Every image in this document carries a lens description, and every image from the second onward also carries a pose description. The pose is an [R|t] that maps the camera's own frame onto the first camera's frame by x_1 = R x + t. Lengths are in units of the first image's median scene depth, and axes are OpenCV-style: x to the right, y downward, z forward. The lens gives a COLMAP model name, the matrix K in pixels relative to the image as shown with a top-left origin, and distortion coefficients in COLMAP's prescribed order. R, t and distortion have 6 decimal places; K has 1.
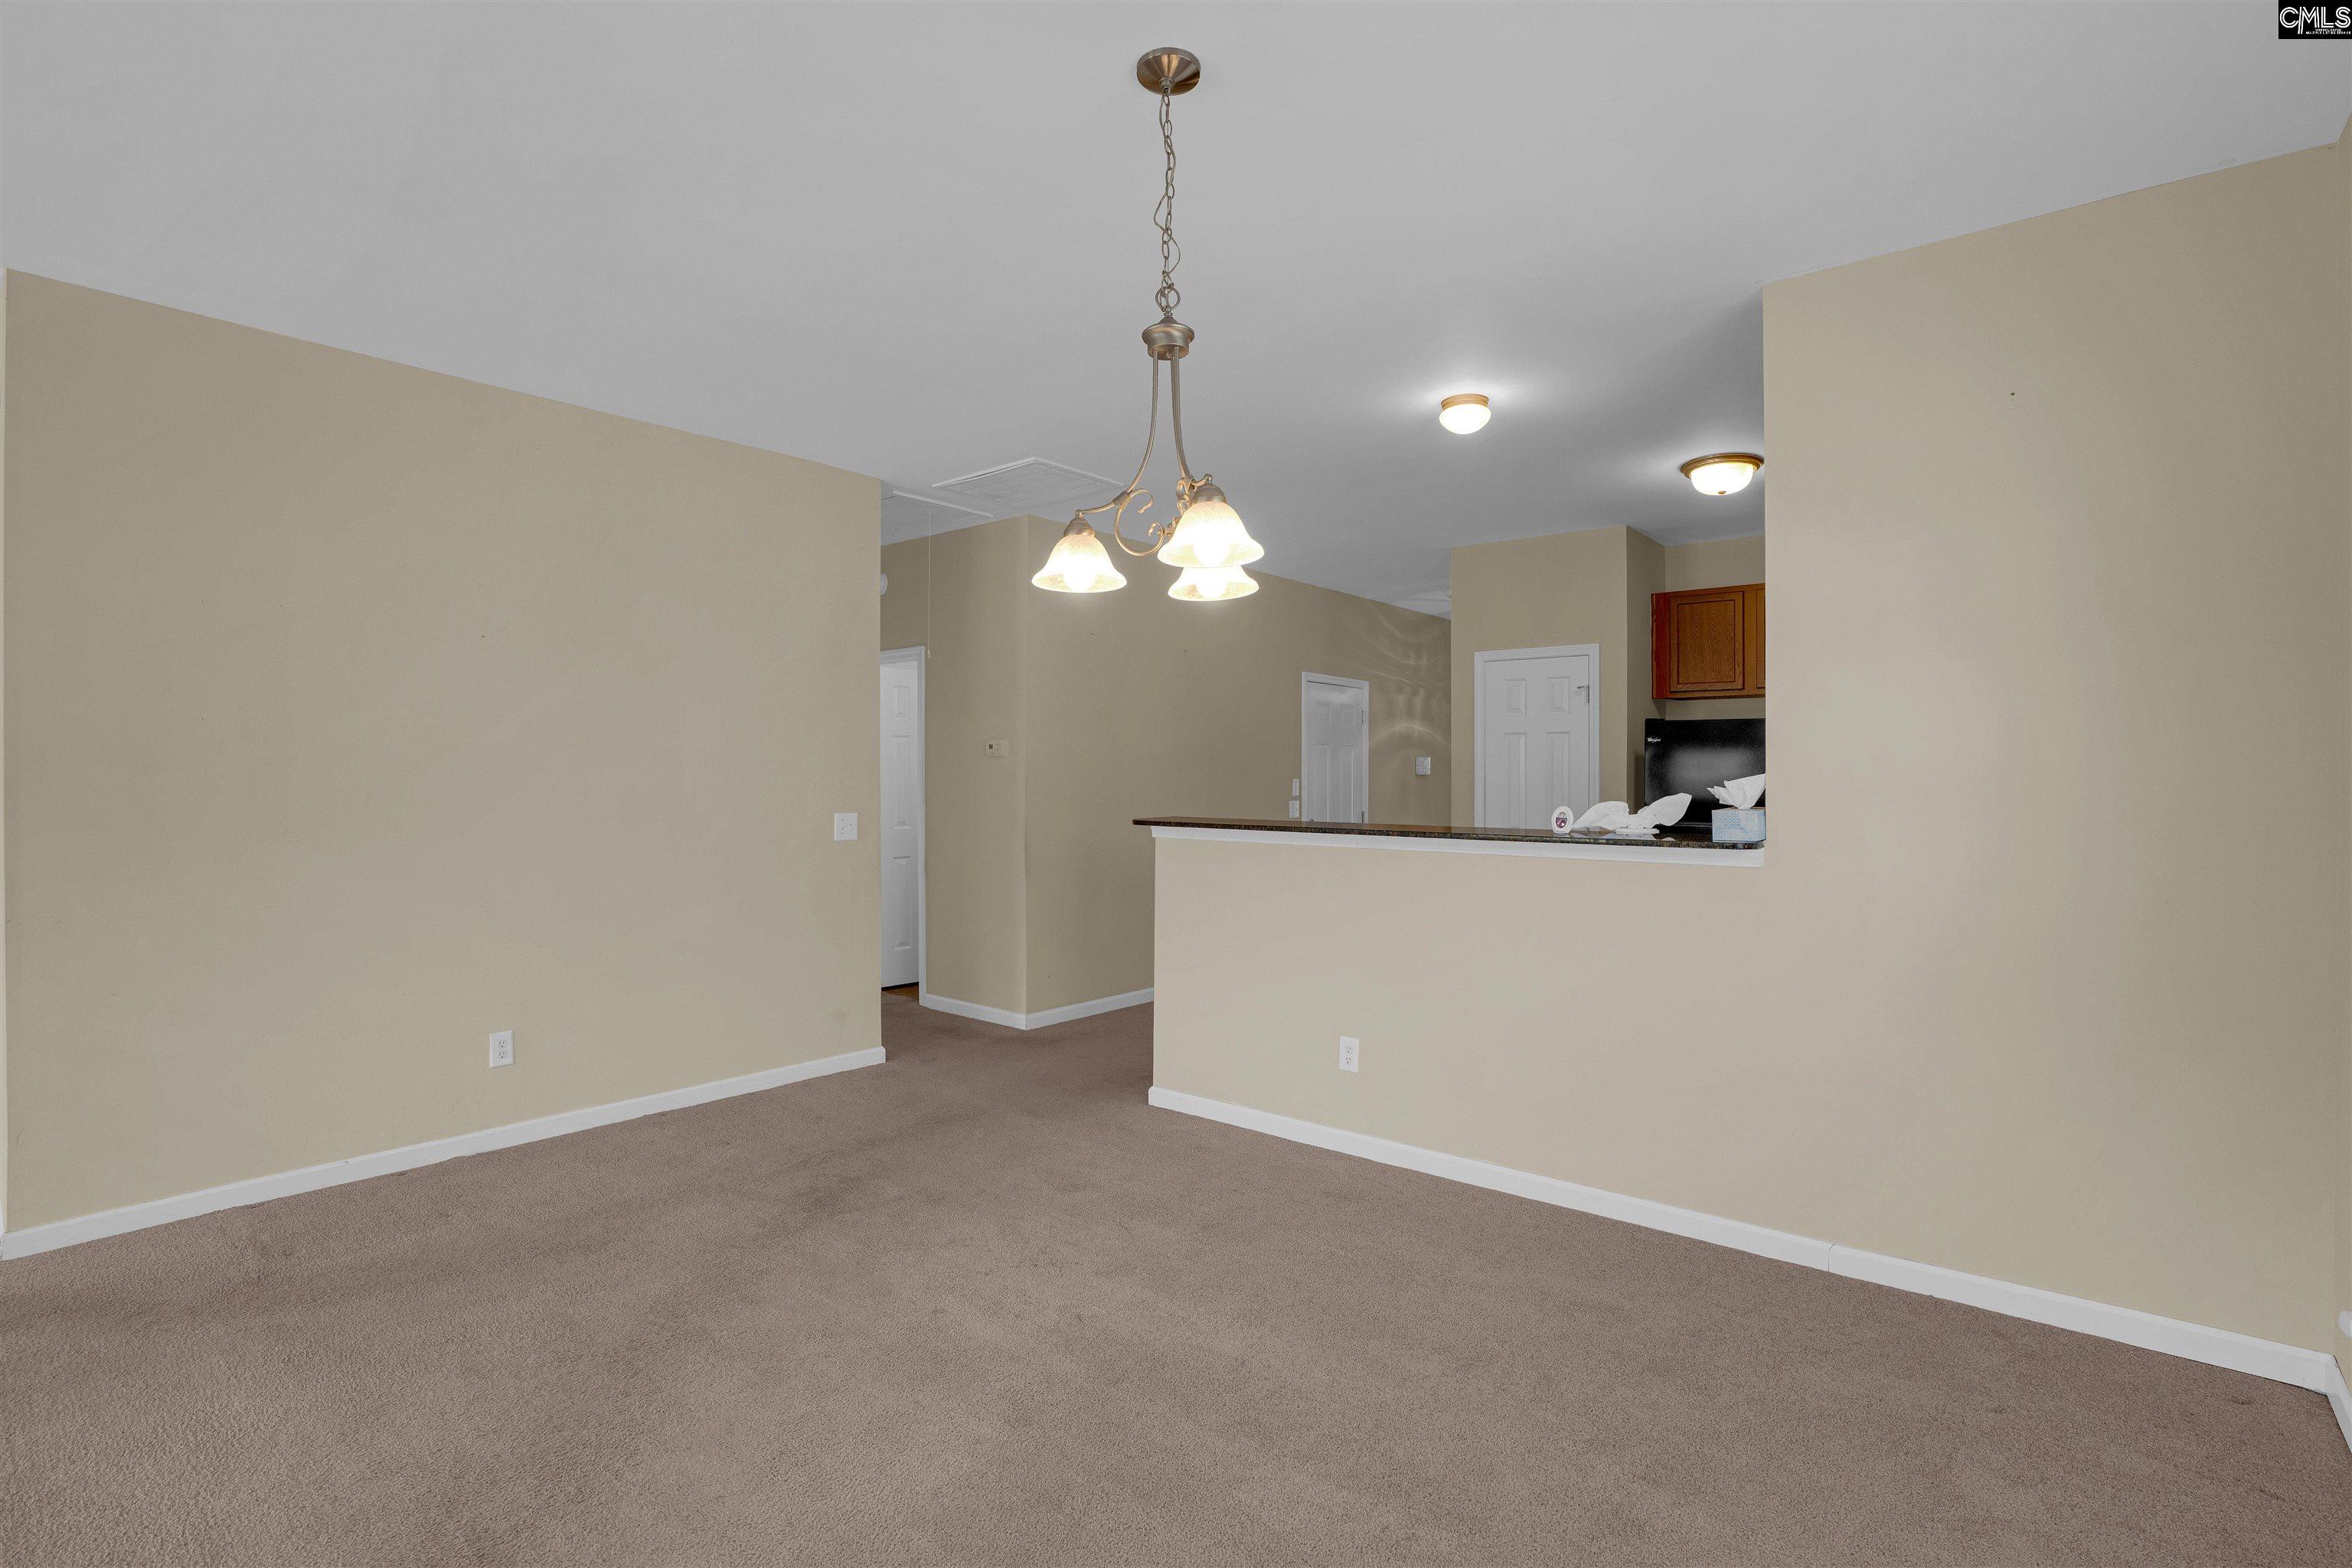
lens RADIAL K [[1116.5, 0, 1185.2], [0, 1116.5, 762.7], [0, 0, 1]] dist [-0.052628, 0.000283]
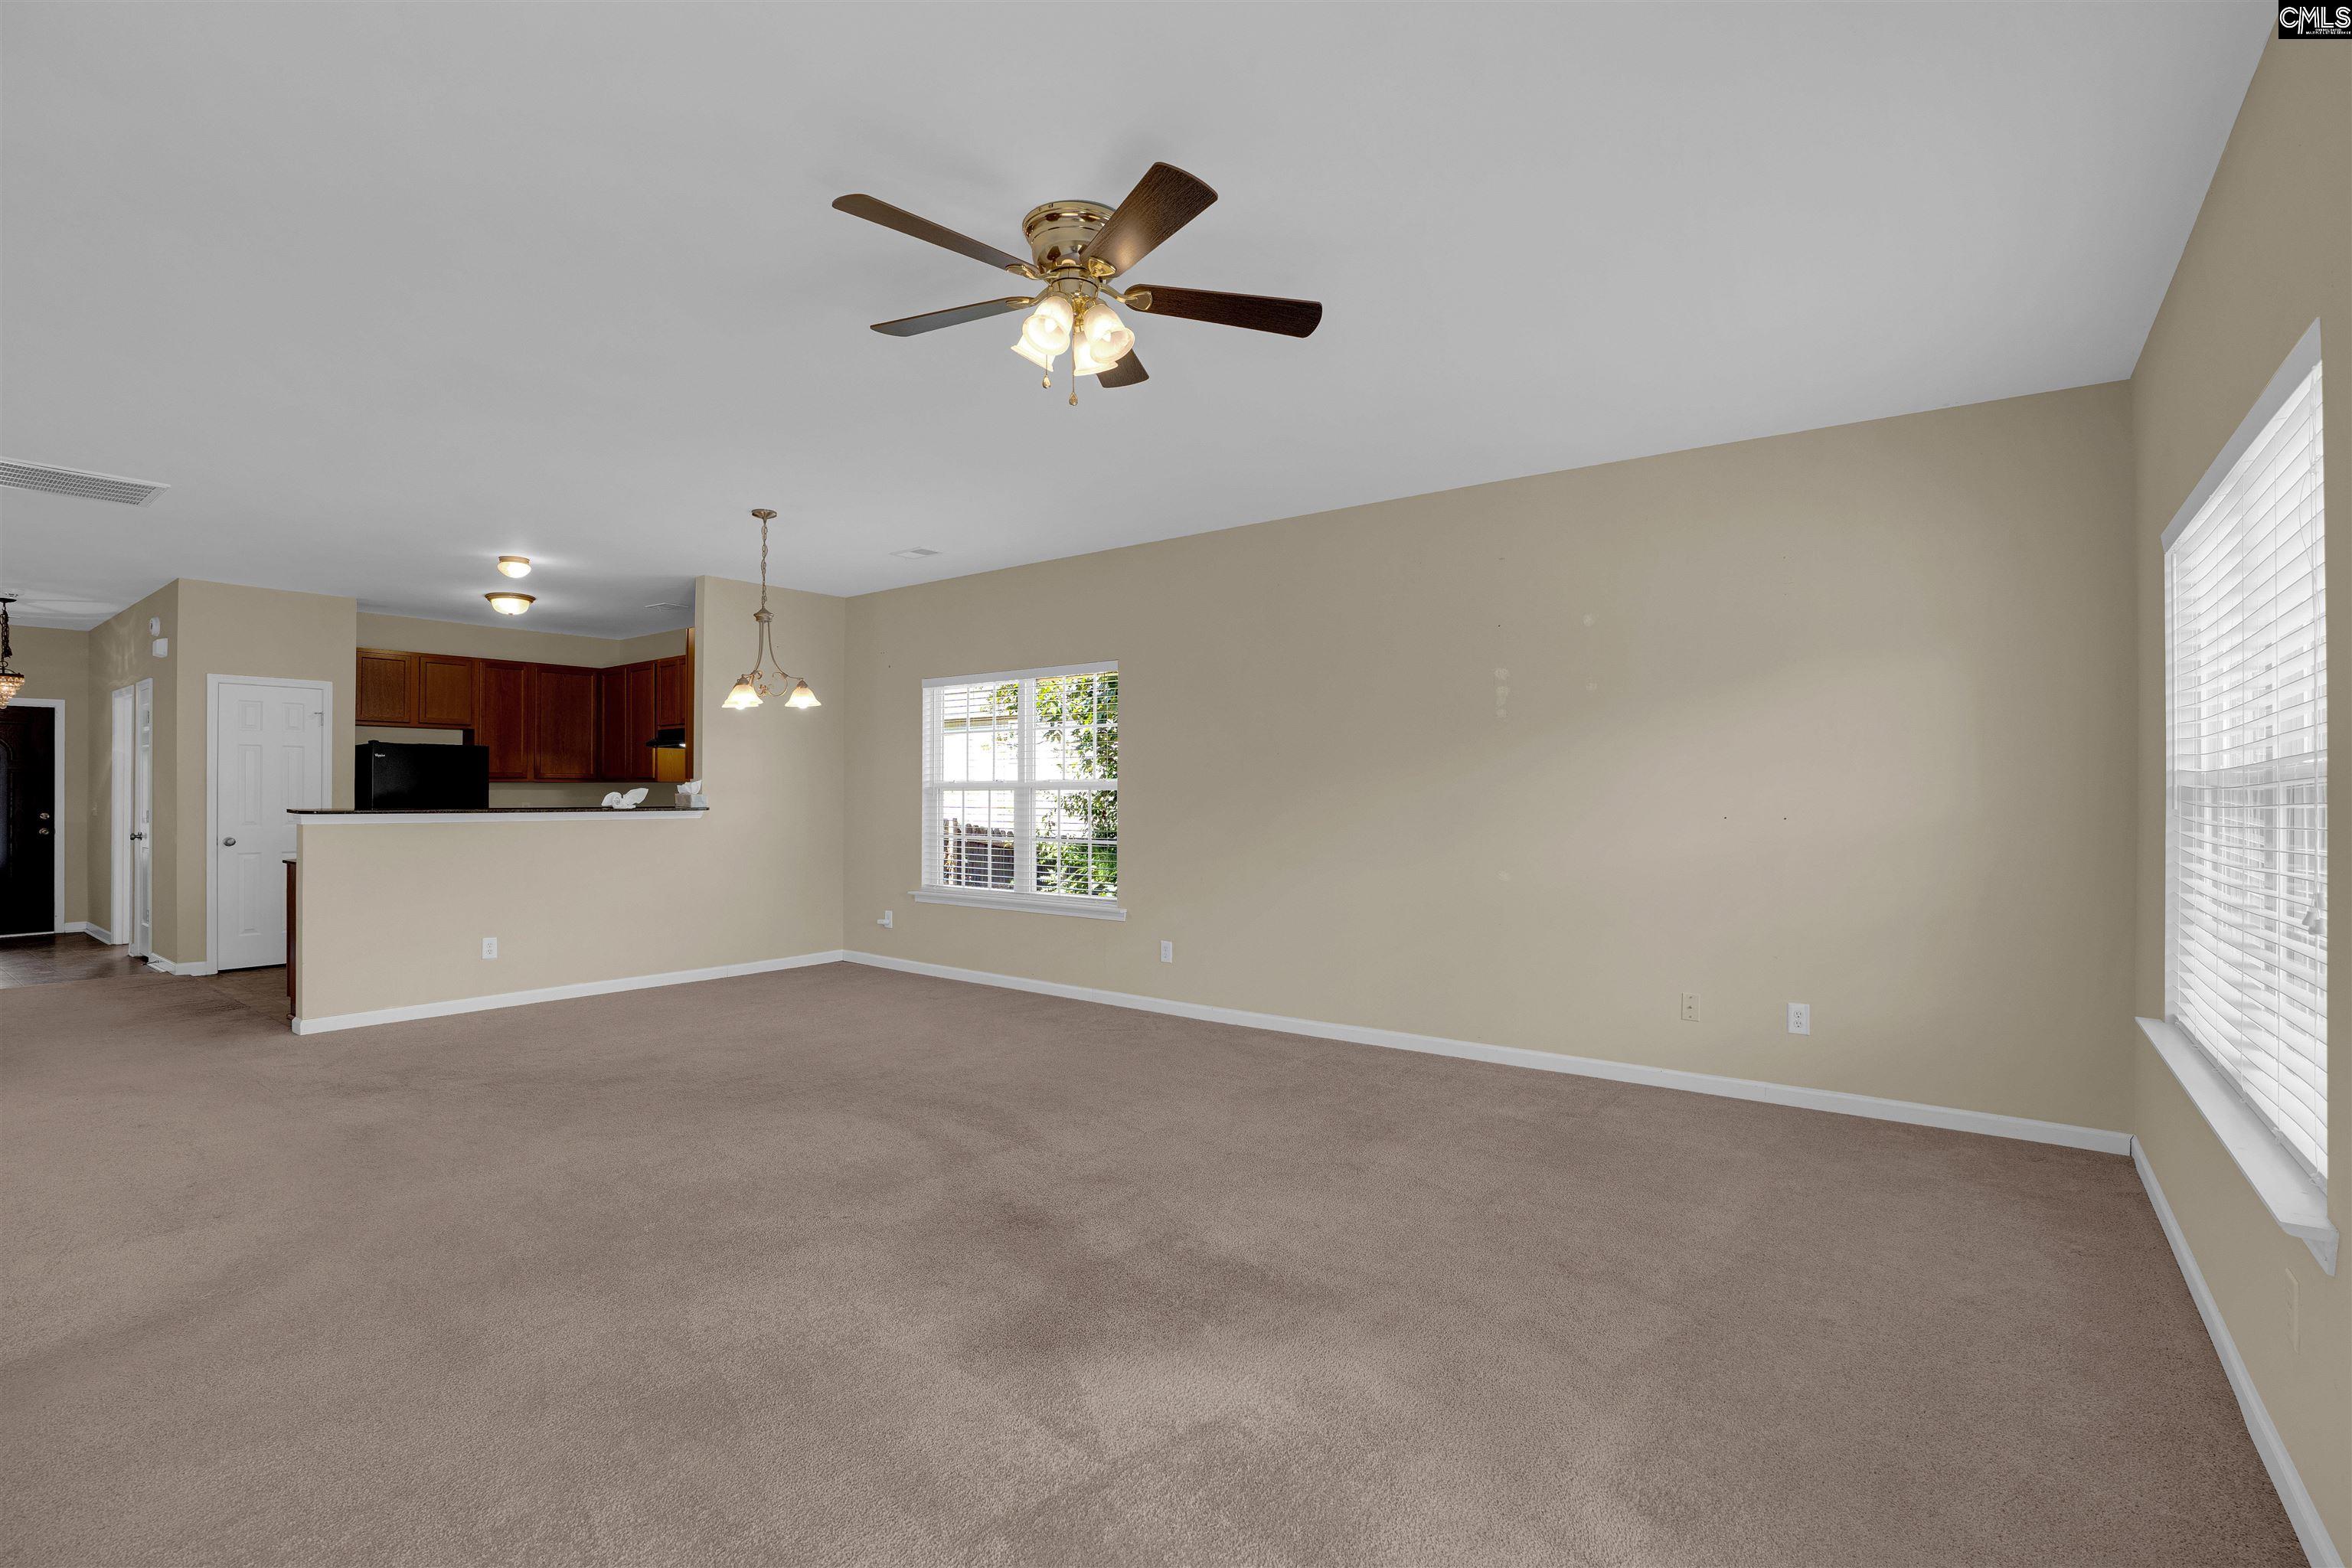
lens RADIAL K [[1116.5, 0, 1185.2], [0, 1116.5, 762.7], [0, 0, 1]] dist [-0.052628, 0.000283]
pose [[-0.052631, 0.021740, 0.998377, -1.484036], [-0.008528, 0.999717, -0.022219, 0.015597], [-0.998578, -0.009684, -0.052431, 0.060481]]
